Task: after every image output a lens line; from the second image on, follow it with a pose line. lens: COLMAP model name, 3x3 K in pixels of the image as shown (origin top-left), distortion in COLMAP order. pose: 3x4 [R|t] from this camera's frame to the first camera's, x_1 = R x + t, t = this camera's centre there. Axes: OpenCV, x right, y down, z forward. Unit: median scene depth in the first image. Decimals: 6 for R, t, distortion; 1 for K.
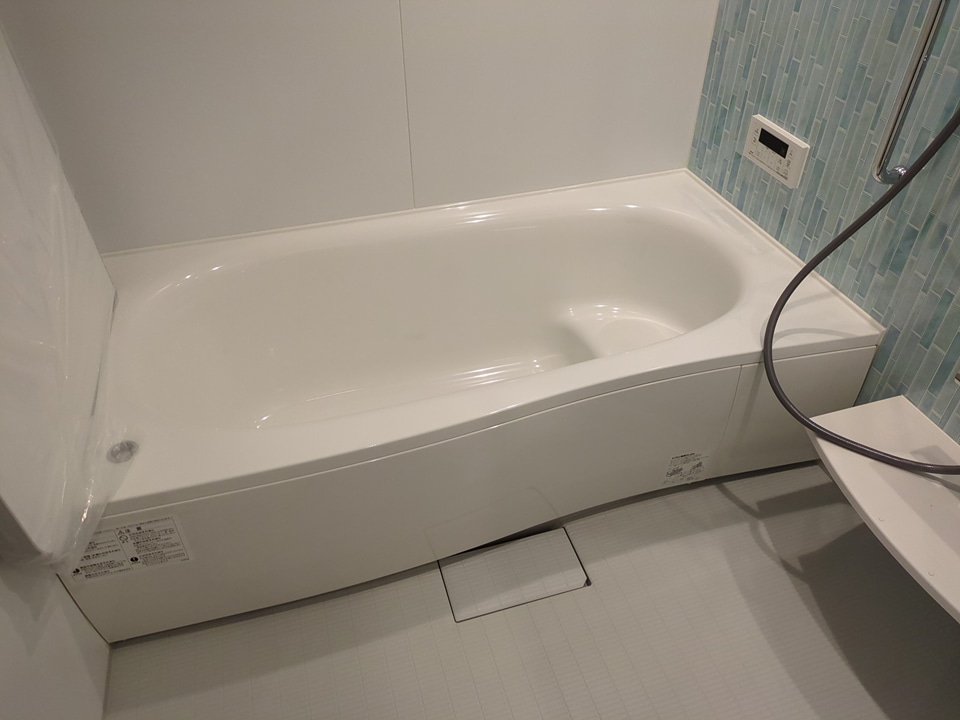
lens RADIAL K [[710.2, 0, 469.1], [0, 710.2, 353.4], [0, 0, 1]] dist [0.035543, -0.031177]
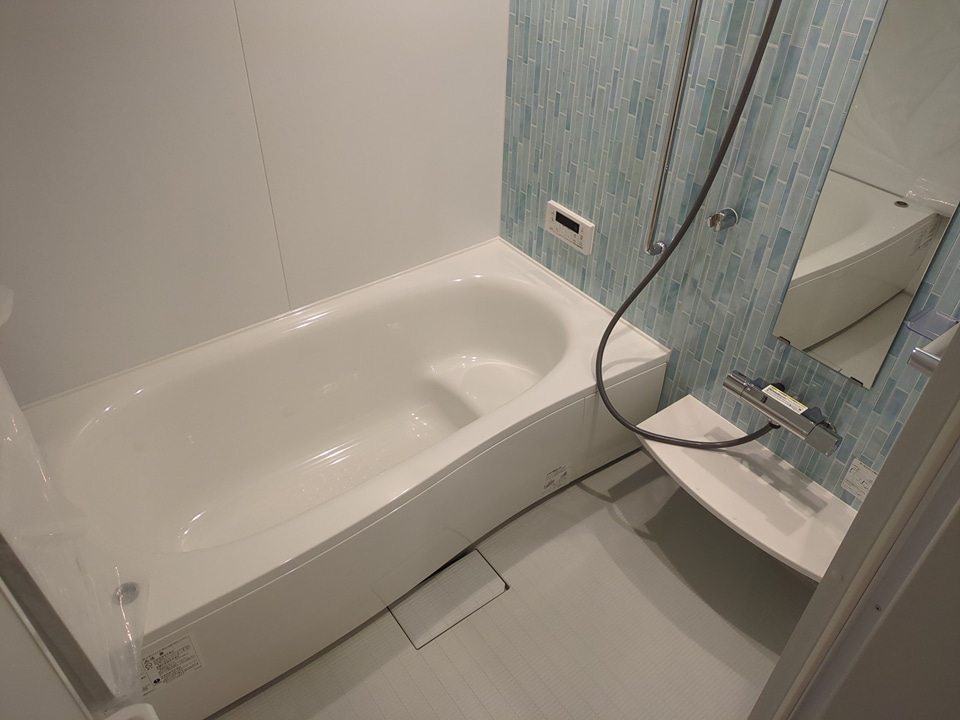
lens RADIAL K [[710.2, 0, 469.1], [0, 710.2, 353.4], [0, 0, 1]] dist [0.035543, -0.031177]
pose [[0.940313, -0.191530, 0.281295, -0.171935], [0.194398, 0.980758, 0.017953, -0.121826], [-0.279321, 0.037801, 0.959453, -0.215031]]
